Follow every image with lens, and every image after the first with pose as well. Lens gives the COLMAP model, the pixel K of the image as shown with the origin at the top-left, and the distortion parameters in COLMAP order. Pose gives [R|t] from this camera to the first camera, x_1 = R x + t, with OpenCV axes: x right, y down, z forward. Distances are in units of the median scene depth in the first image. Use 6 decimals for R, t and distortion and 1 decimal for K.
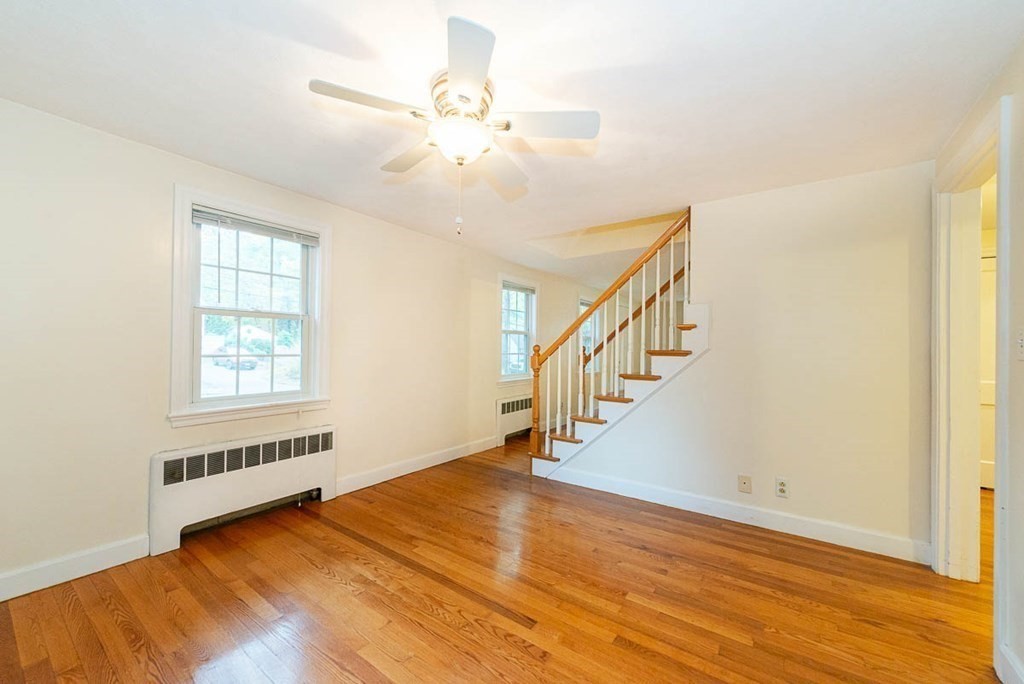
lens RADIAL K [[398.9, 0, 511.9], [0, 398.9, 345.2], [0, 0, 1]] dist [0.007541, -0.002911]
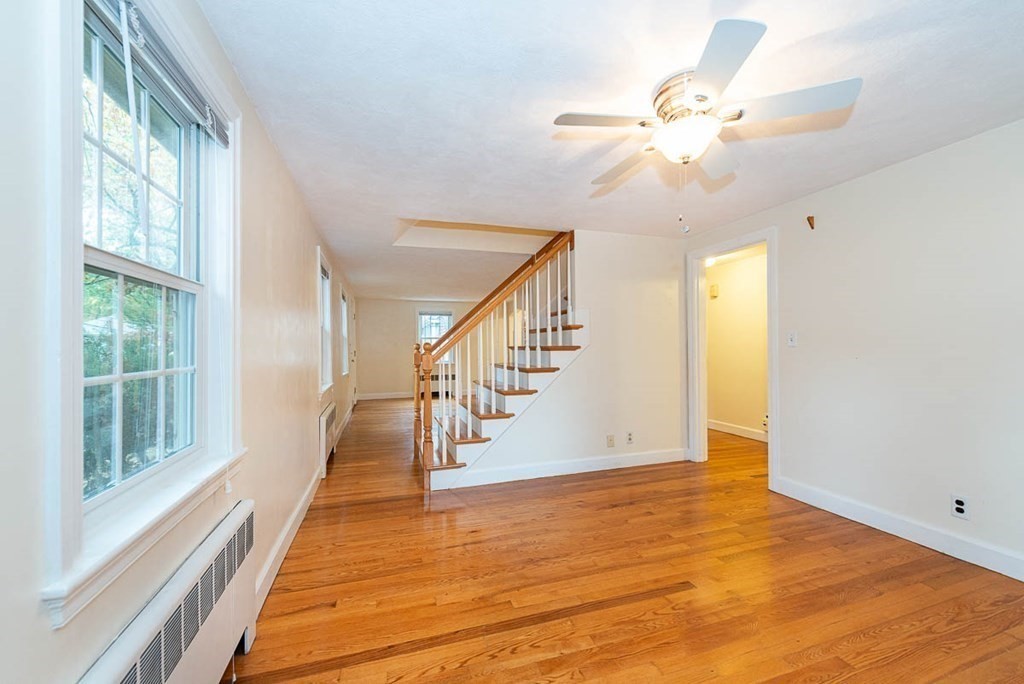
lens RADIAL K [[398.9, 0, 514.0], [0, 398.9, 340.3], [0, 0, 1]] dist [0.007541, -0.002911]
pose [[0.594521, -0.009496, 0.804024, -0.795441], [0.007213, 0.999953, 0.006477, -0.015195], [-0.804048, 0.001948, 0.594561, 0.483218]]
